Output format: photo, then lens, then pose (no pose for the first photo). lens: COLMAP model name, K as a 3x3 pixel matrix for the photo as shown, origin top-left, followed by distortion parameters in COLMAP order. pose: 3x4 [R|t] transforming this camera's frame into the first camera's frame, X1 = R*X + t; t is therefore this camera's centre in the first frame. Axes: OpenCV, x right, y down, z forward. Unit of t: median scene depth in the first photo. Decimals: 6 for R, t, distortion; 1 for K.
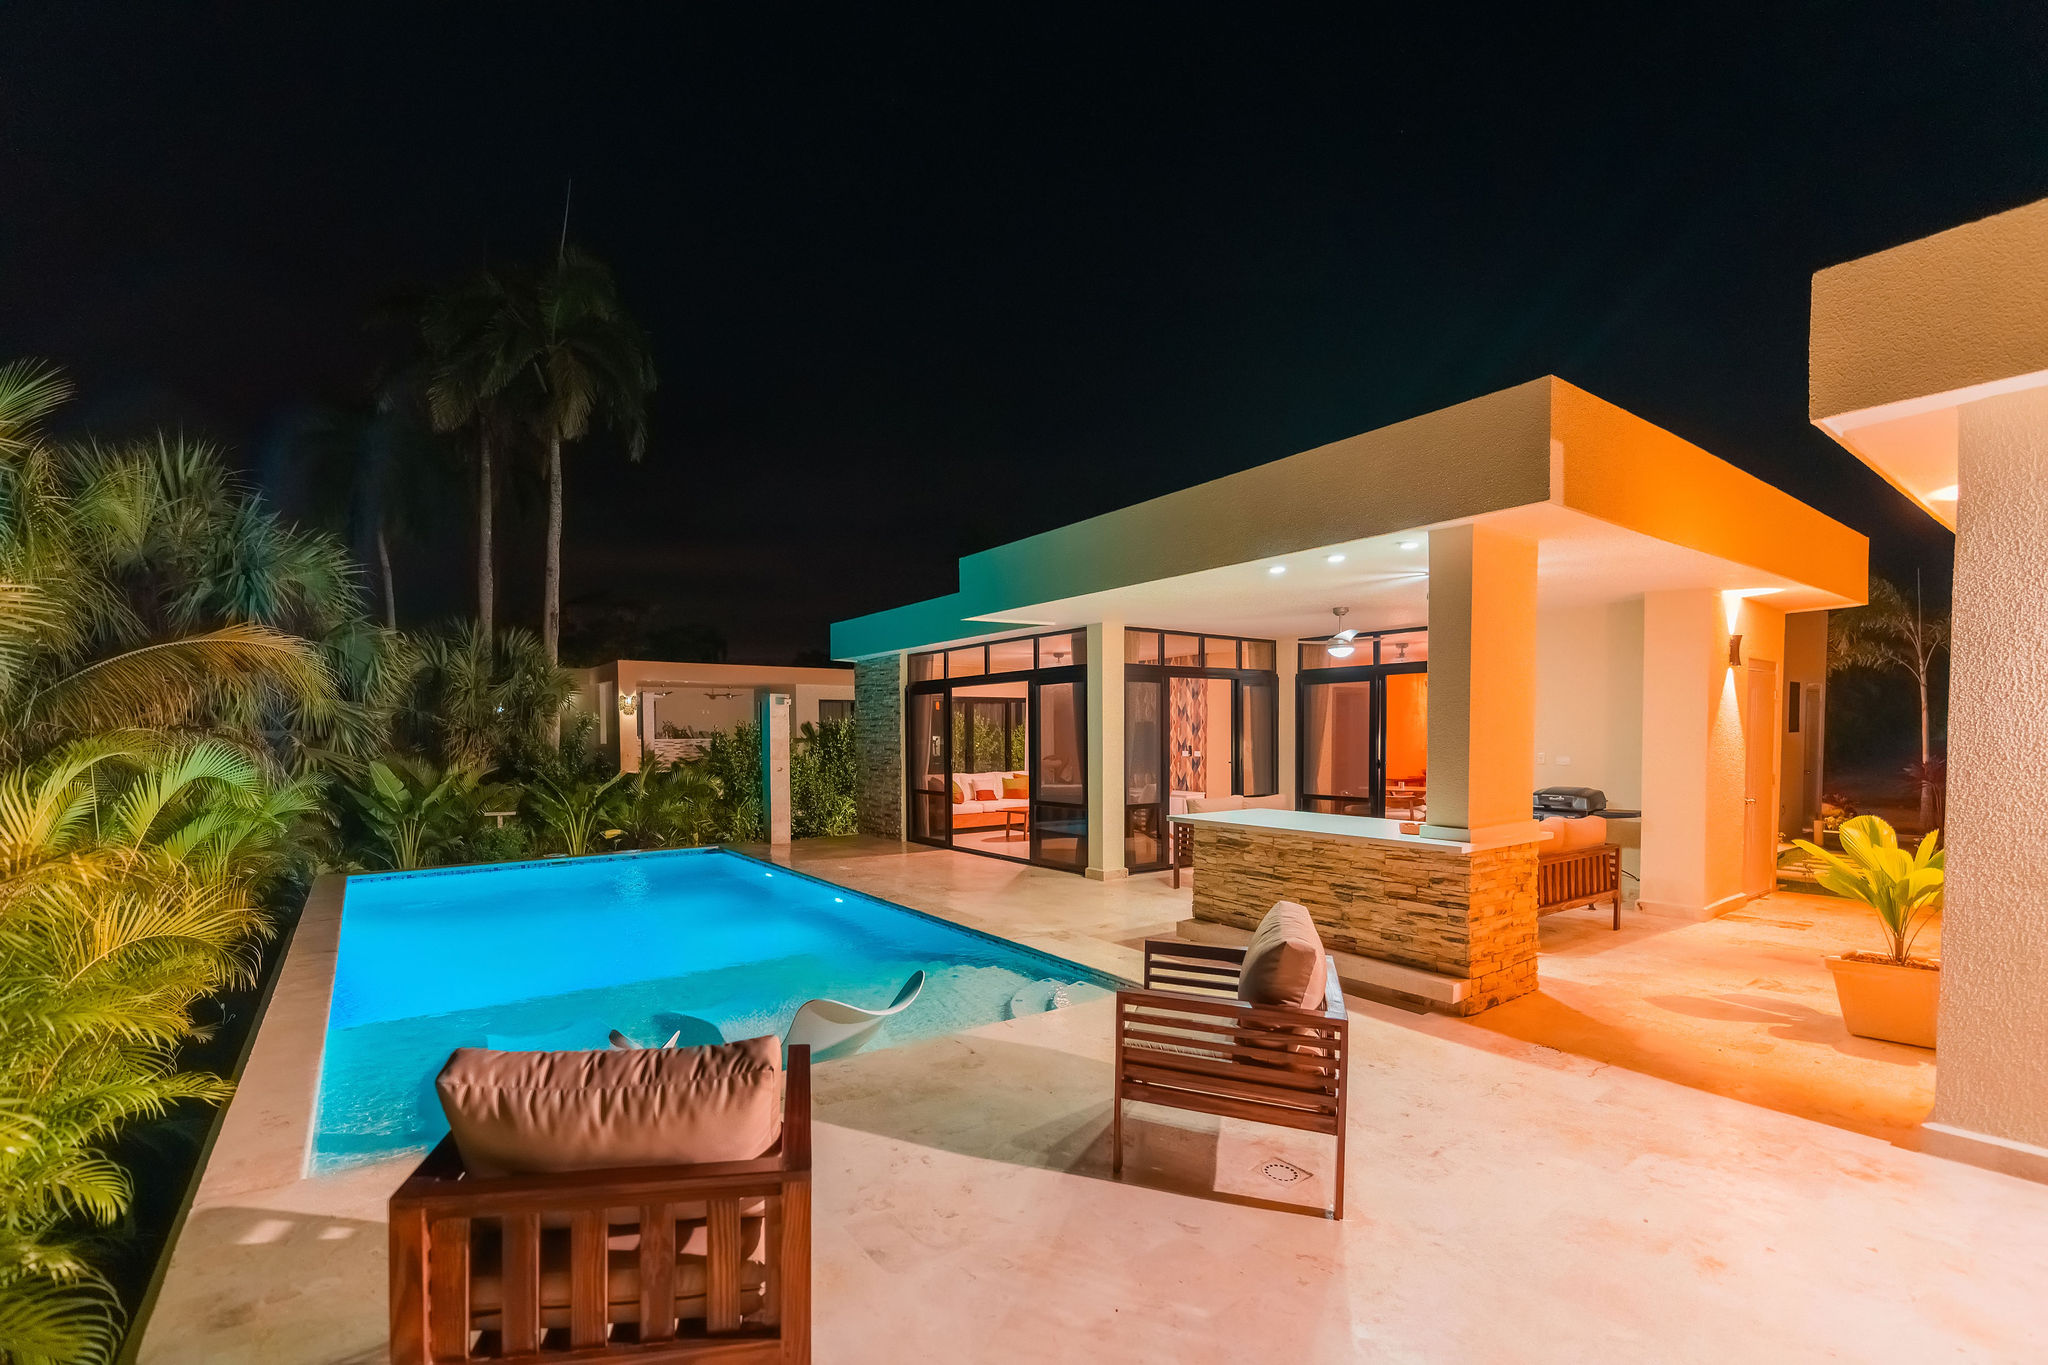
lens RADIAL K [[839.5, 0, 966.2], [0, 839.5, 743.0], [0, 0, 1]] dist [0.000600, -0.000086]
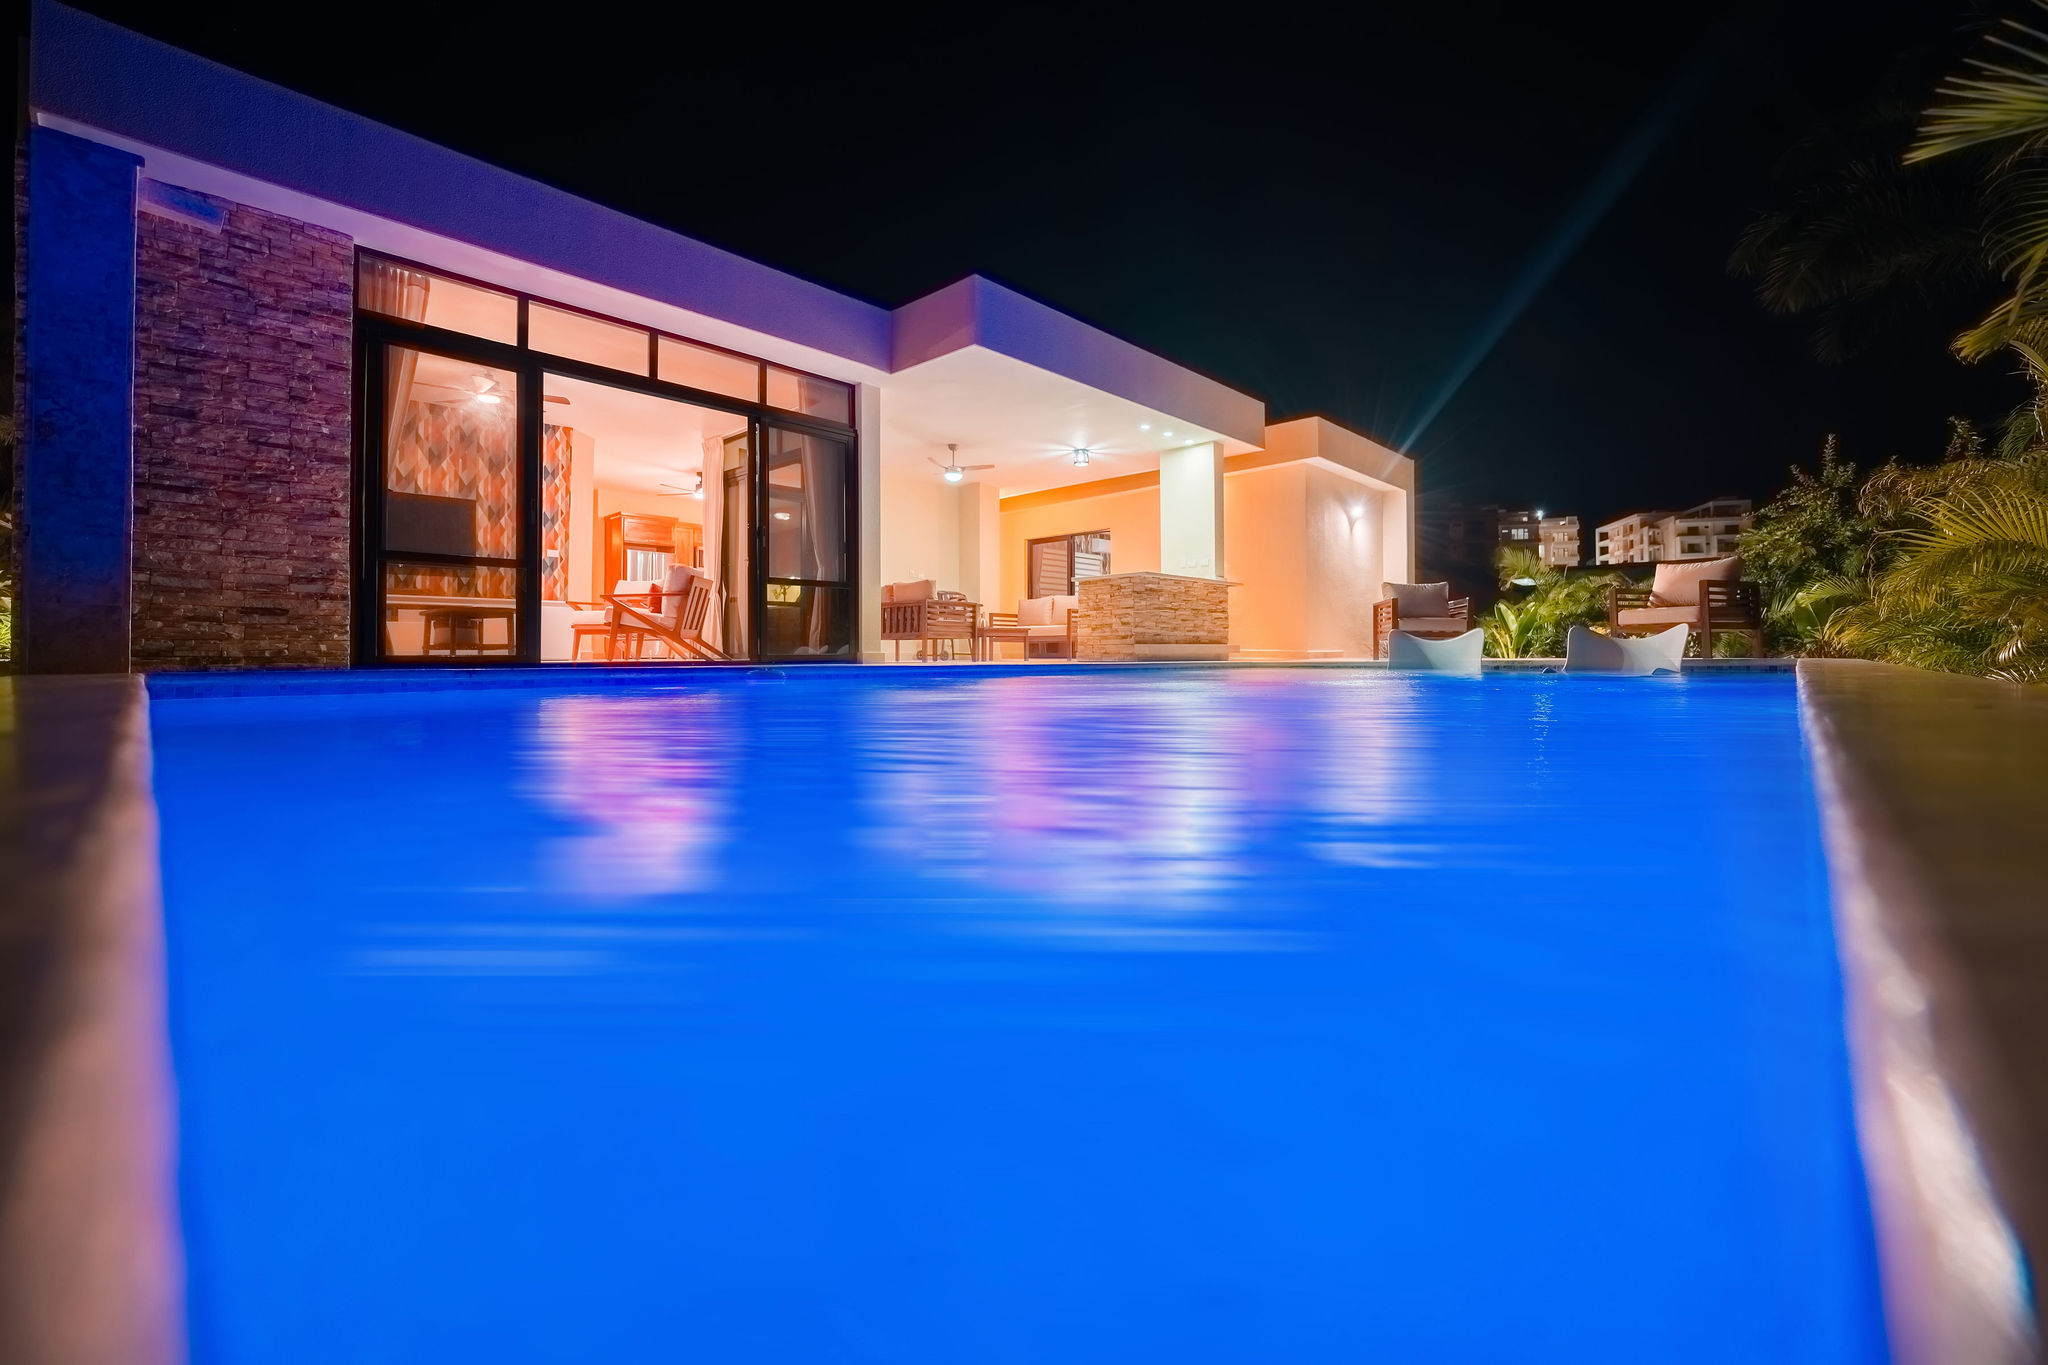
lens RADIAL K [[822.0, 0, 1033.8], [0, 822.0, 640.1], [0, 0, 1]] dist [0.002172, 0.000057]
pose [[-0.192291, 0.019011, 0.981154, -0.634223], [0.013588, 0.999768, -0.016708, 0.128790], [-0.981244, 0.010119, -0.192505, 0.832095]]
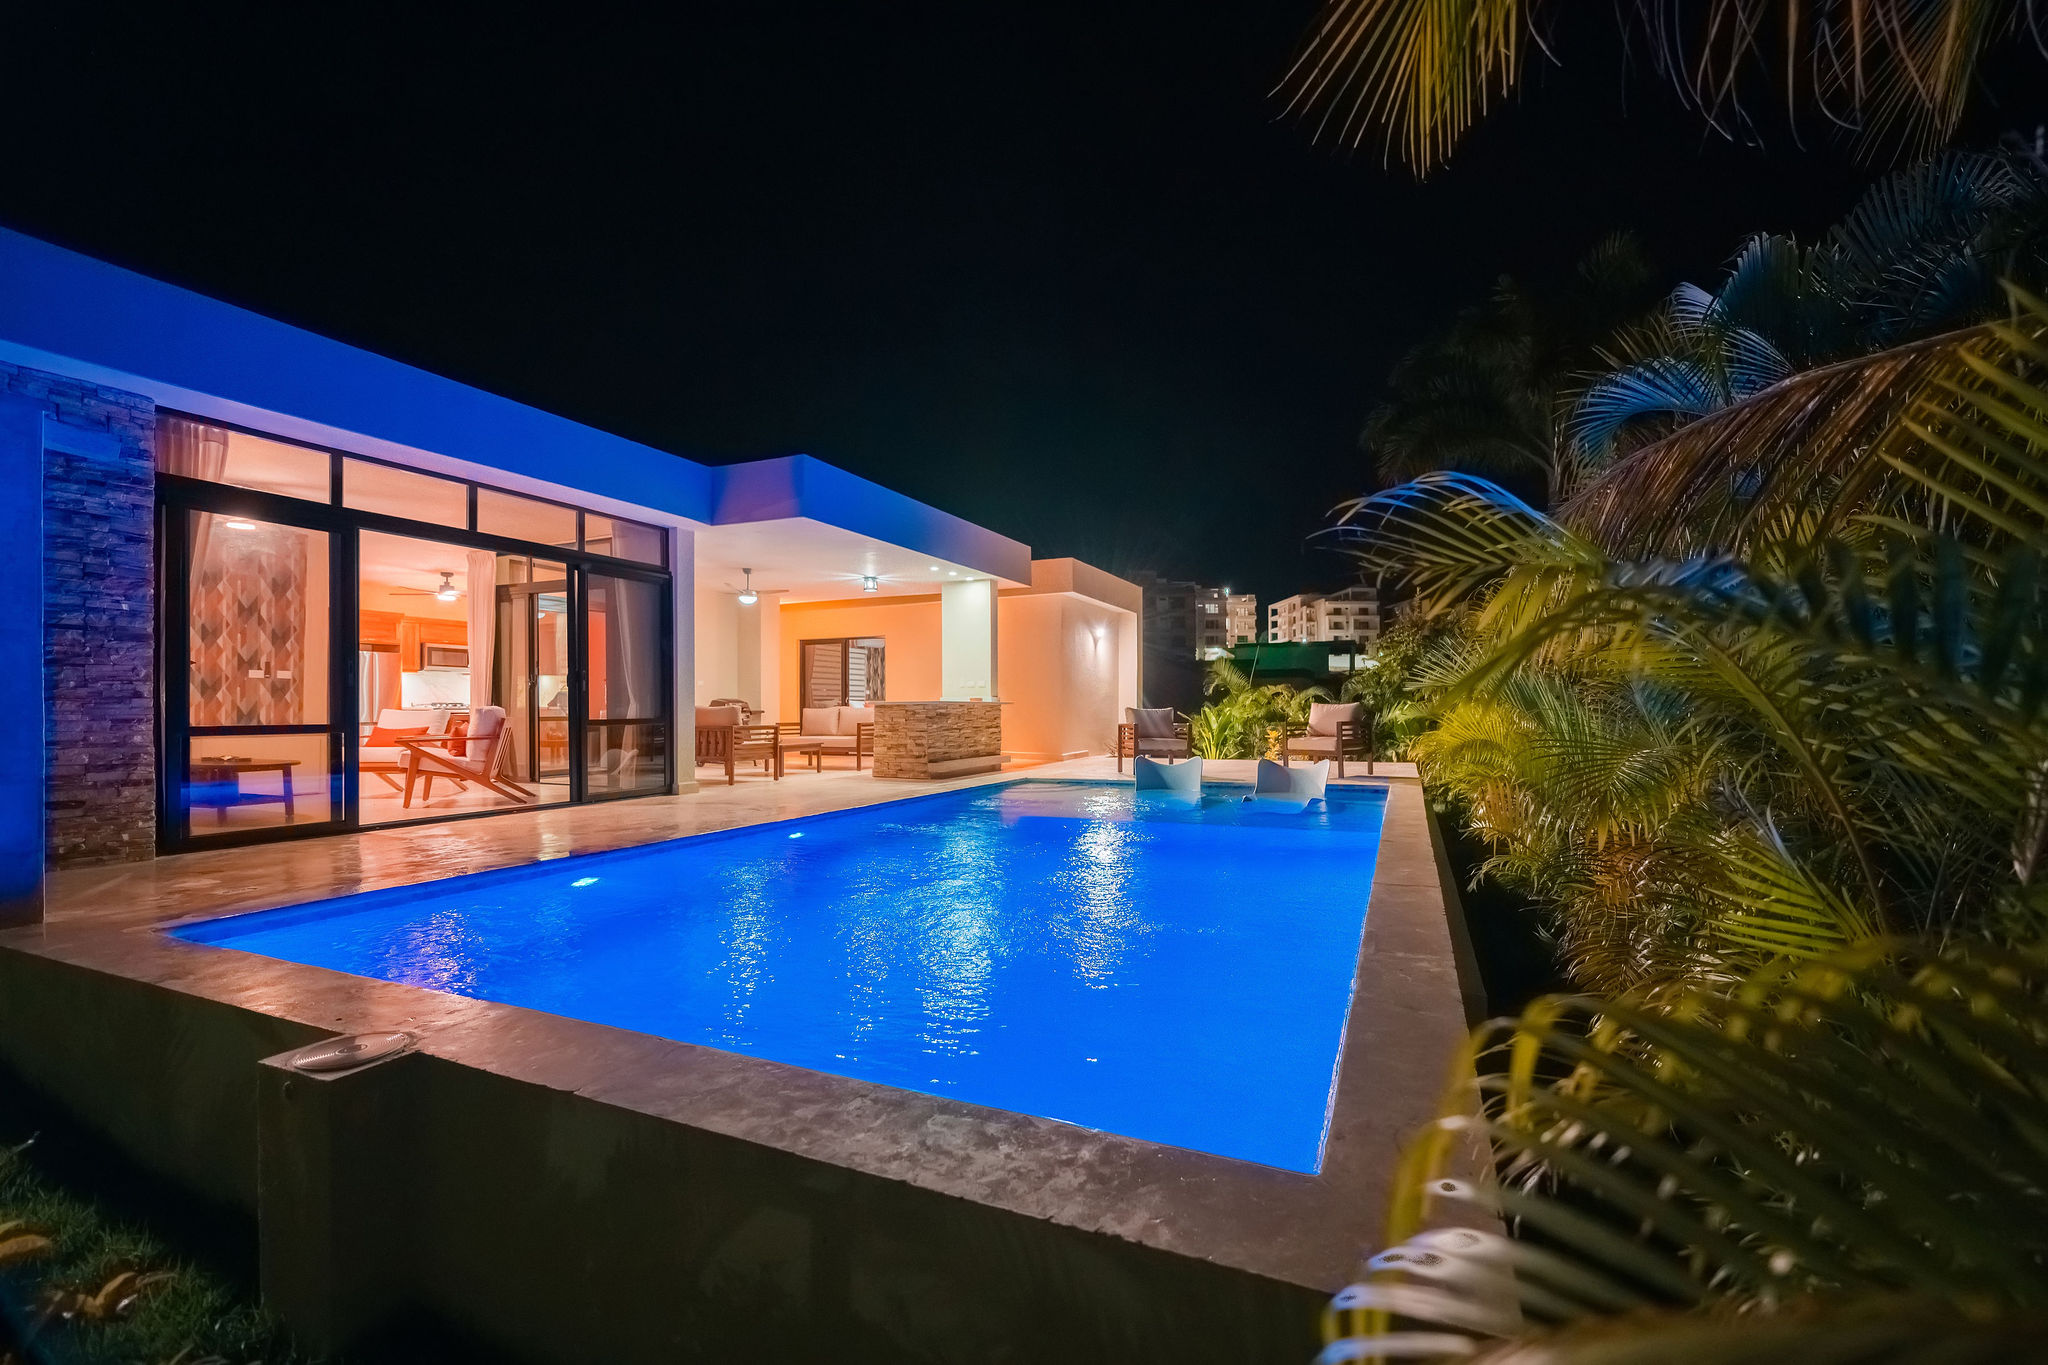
lens RADIAL K [[827.8, 0, 1042.2], [0, 827.8, 712.7], [0, 0, 1]] dist [0.000694, 0.000037]
pose [[-0.503029, 0.000275, 0.864269, -0.729509], [0.015394, 0.999844, 0.008641, 0.056028], [-0.864132, 0.017651, -0.502955, 0.936930]]
